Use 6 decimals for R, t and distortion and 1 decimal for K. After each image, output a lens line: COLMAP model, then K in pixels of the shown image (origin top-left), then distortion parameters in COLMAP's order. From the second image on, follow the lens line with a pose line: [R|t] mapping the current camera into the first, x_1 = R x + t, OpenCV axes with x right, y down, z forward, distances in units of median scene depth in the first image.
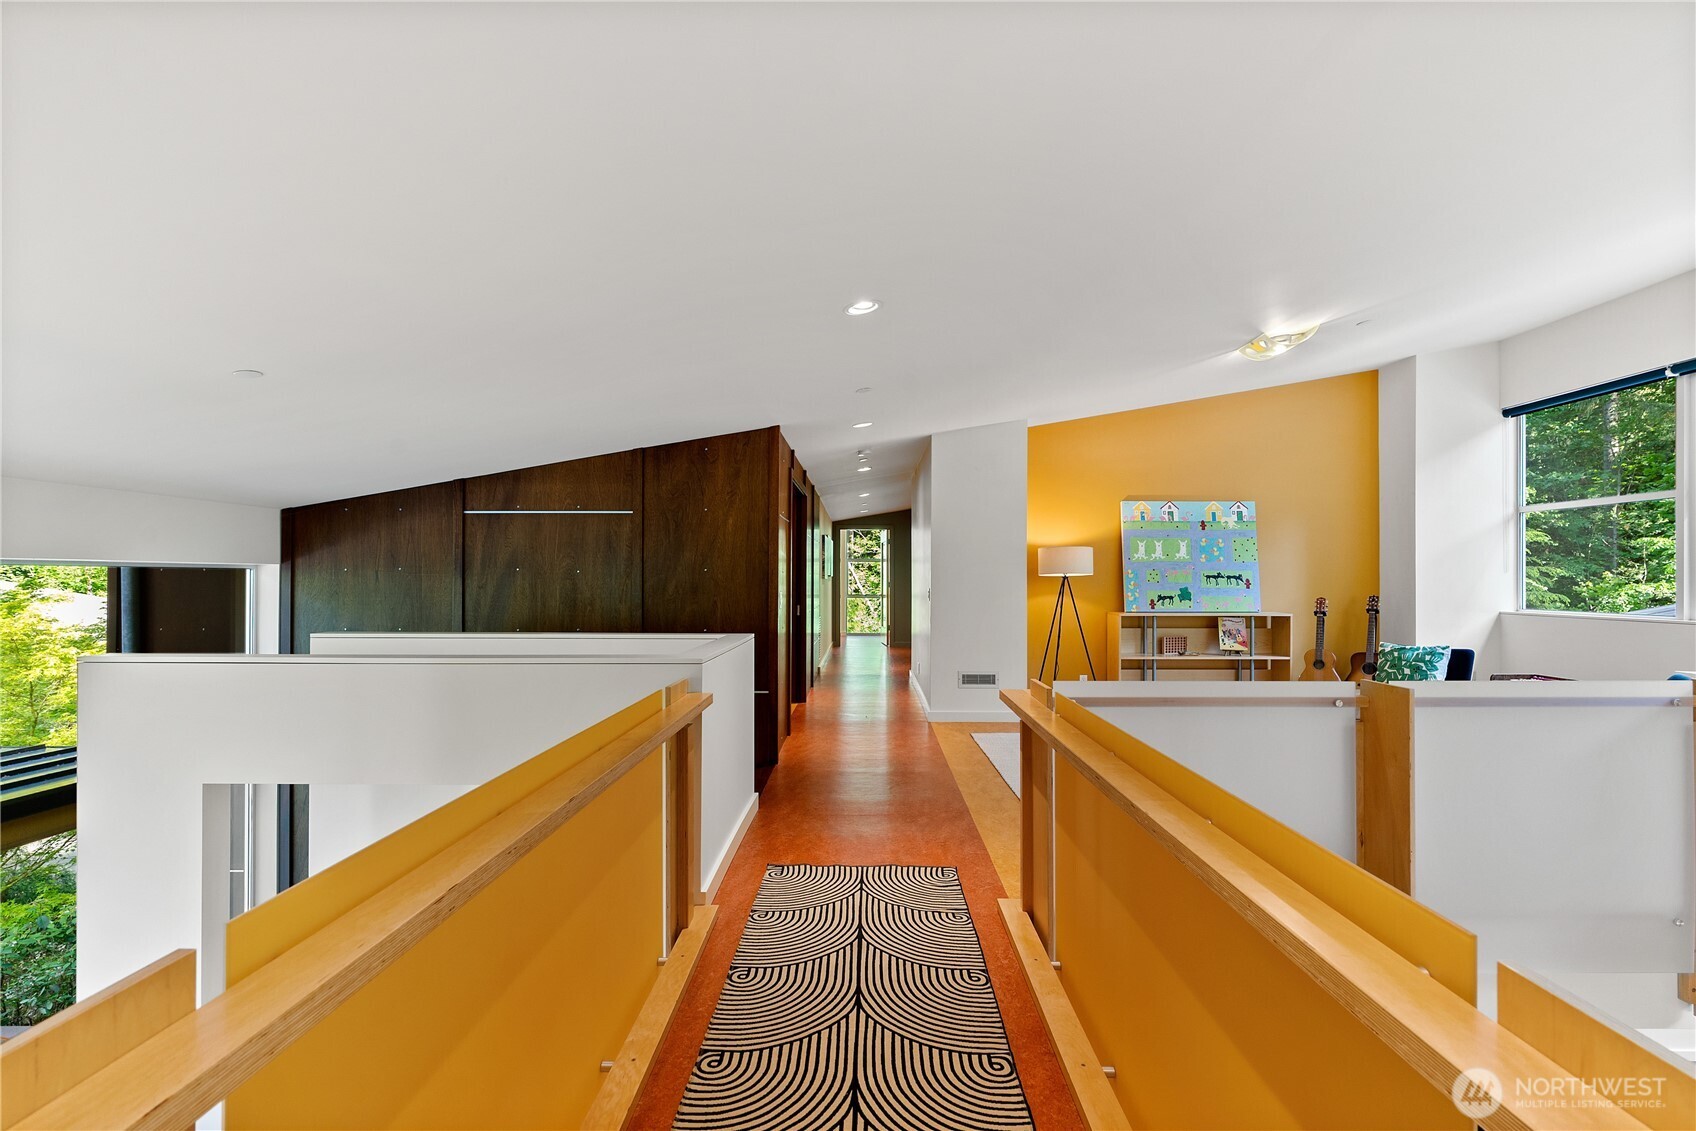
lens RADIAL K [[766.0, 0, 849.6], [0, 766.0, 570.8], [0, 0, 1]] dist [-0.007419, 0.001568]
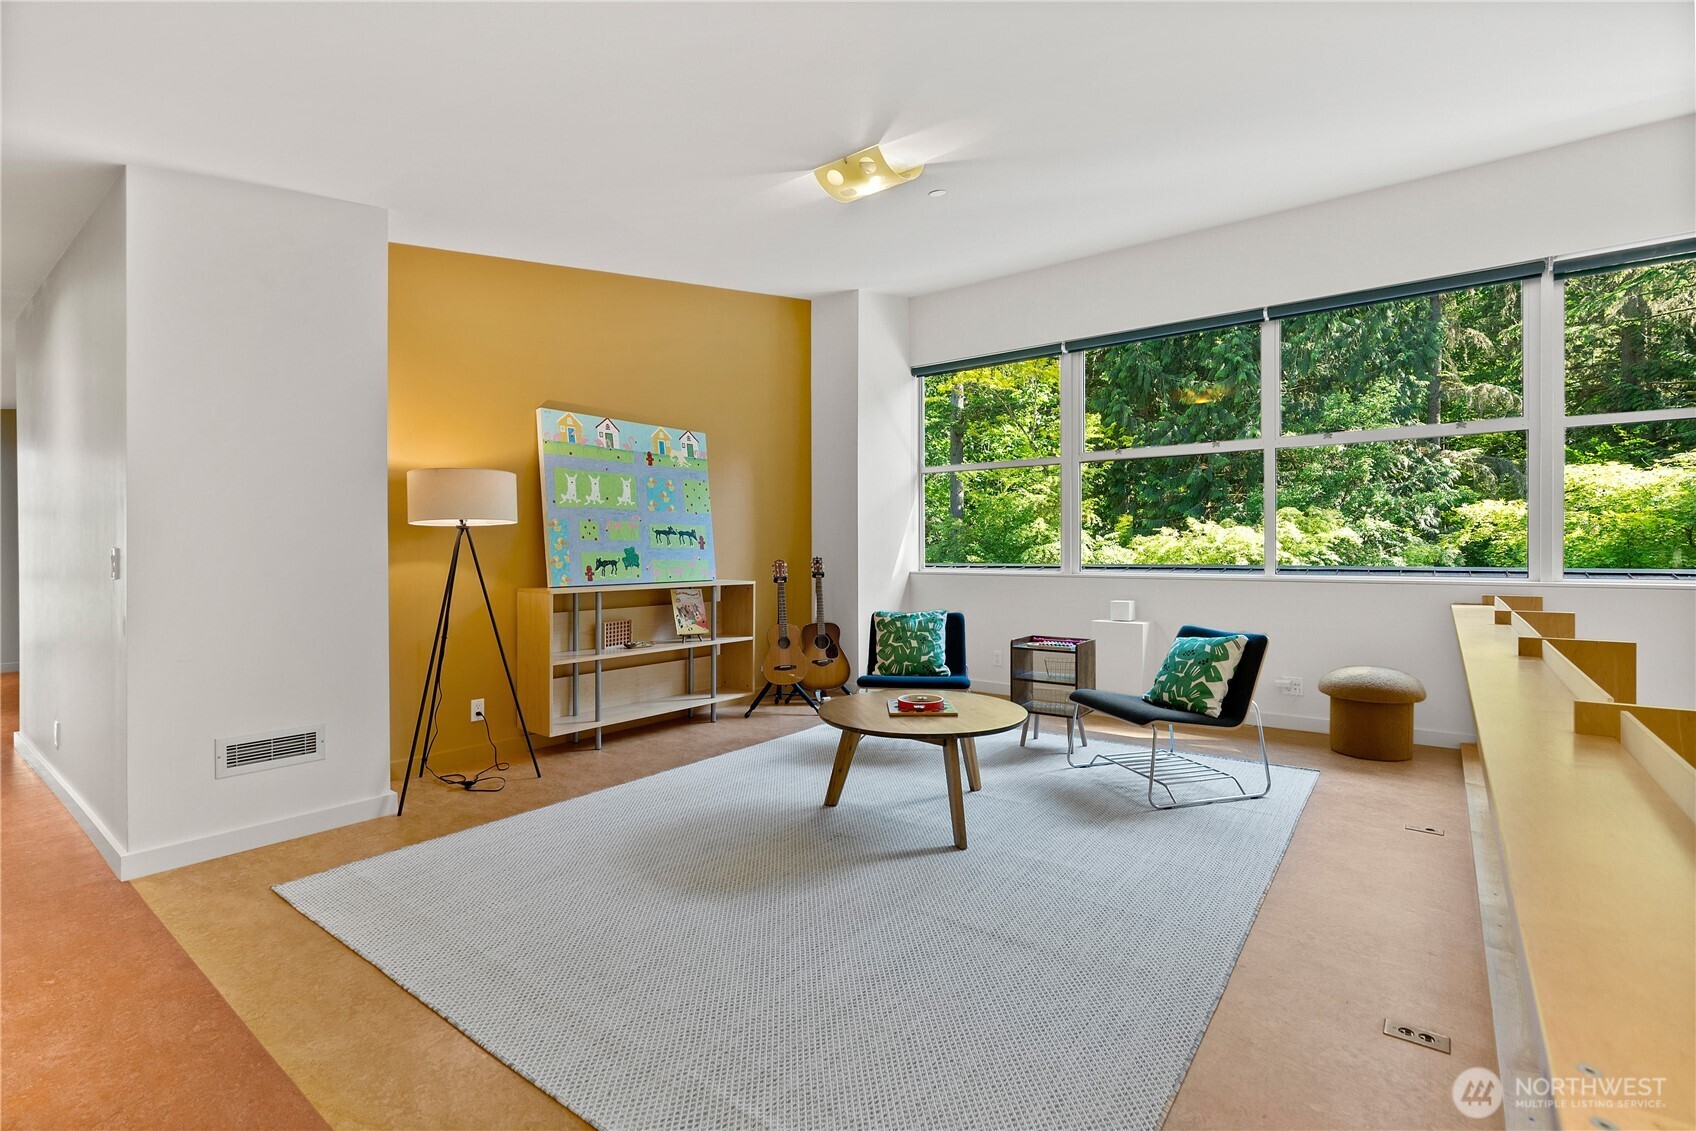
lens RADIAL K [[766.0, 0, 854.6], [0, 766.0, 555.2], [0, 0, 1]] dist [-0.007419, 0.001568]
pose [[0.587715, -0.005842, 0.809047, 0.007015], [-0.004822, 0.999931, 0.010723, 0.020284], [-0.809054, -0.010203, 0.587646, 0.442822]]
